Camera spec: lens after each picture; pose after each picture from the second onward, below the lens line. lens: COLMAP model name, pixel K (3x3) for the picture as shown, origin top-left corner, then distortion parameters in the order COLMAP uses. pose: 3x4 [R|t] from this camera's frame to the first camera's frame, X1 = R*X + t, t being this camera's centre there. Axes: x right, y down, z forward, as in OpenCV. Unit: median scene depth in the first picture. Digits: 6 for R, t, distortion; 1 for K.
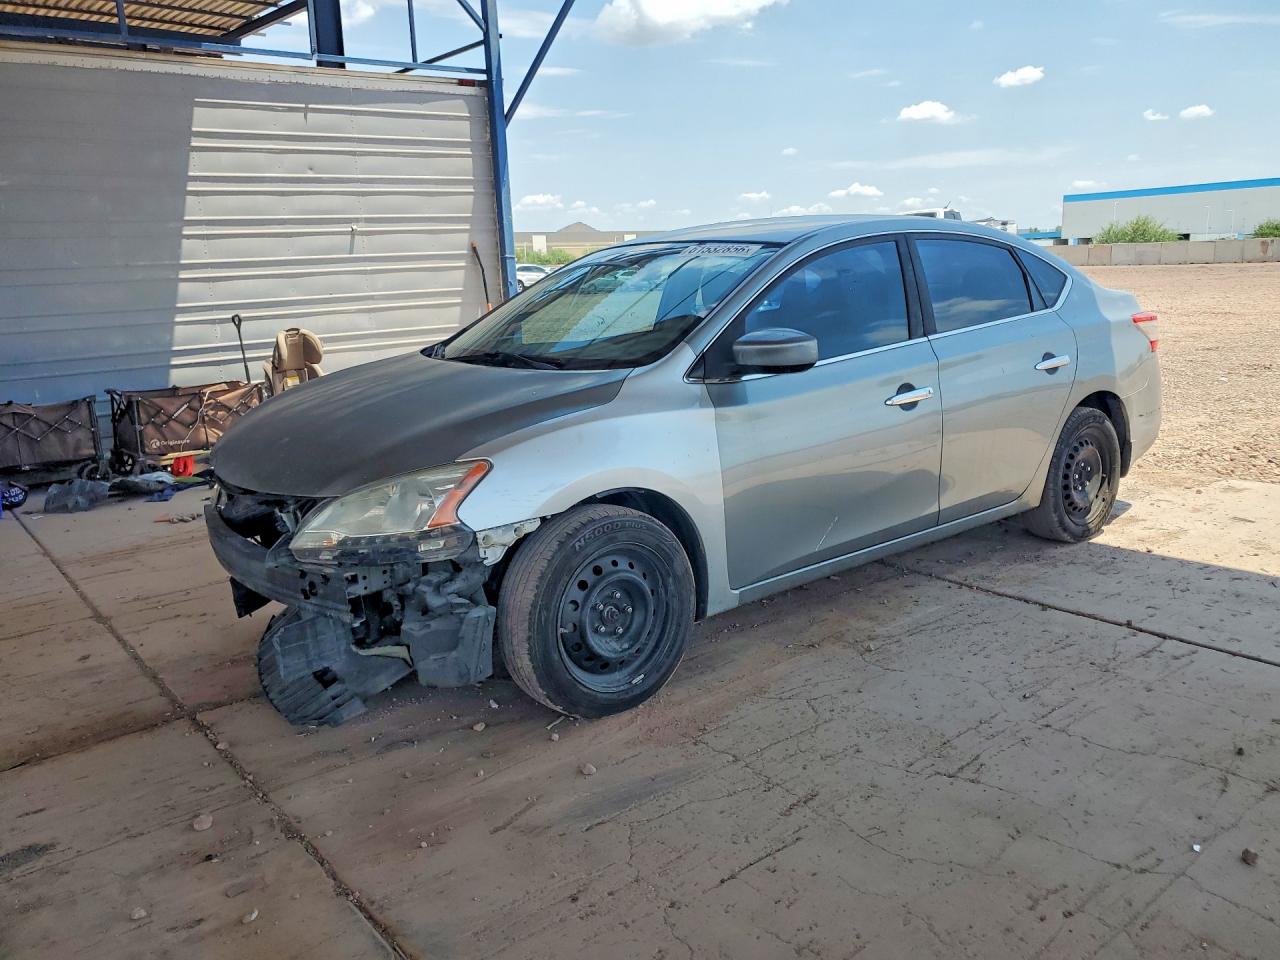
lens RADIAL K [[1019.5, 0, 630.0], [0, 1019.5, 483.0], [0, 0, 1]] dist [-0.018504, 0.024930]
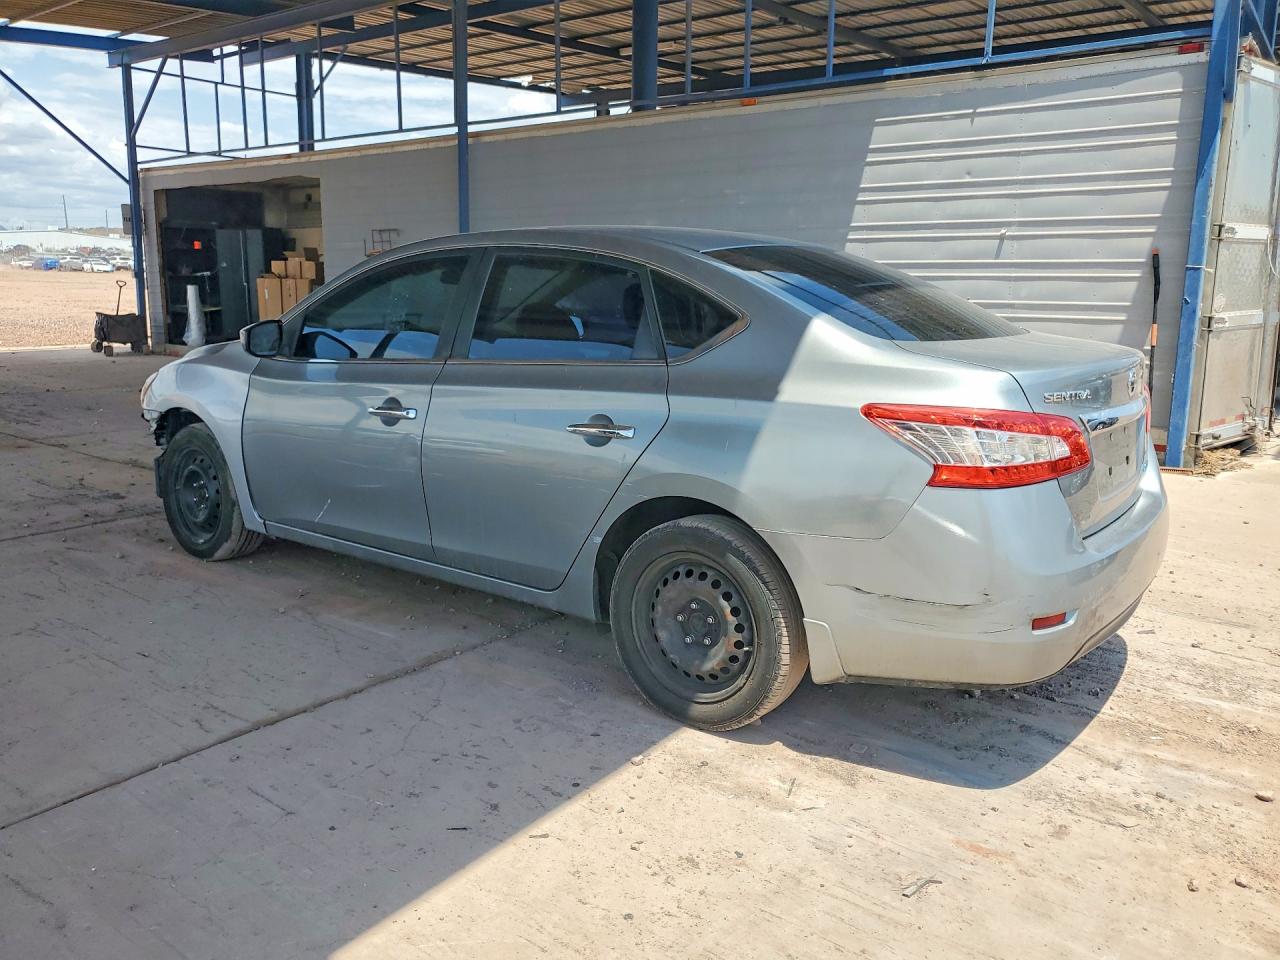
lens RADIAL K [[1019.5, 0, 636.0], [0, 1019.5, 482.1], [0, 0, 1]] dist [-0.018504, 0.024930]
pose [[0.252777, 0.230114, -0.939761, 0.658345], [-0.221038, 0.959352, 0.175457, -0.127795], [0.941937, 0.163371, 0.293366, 0.474242]]
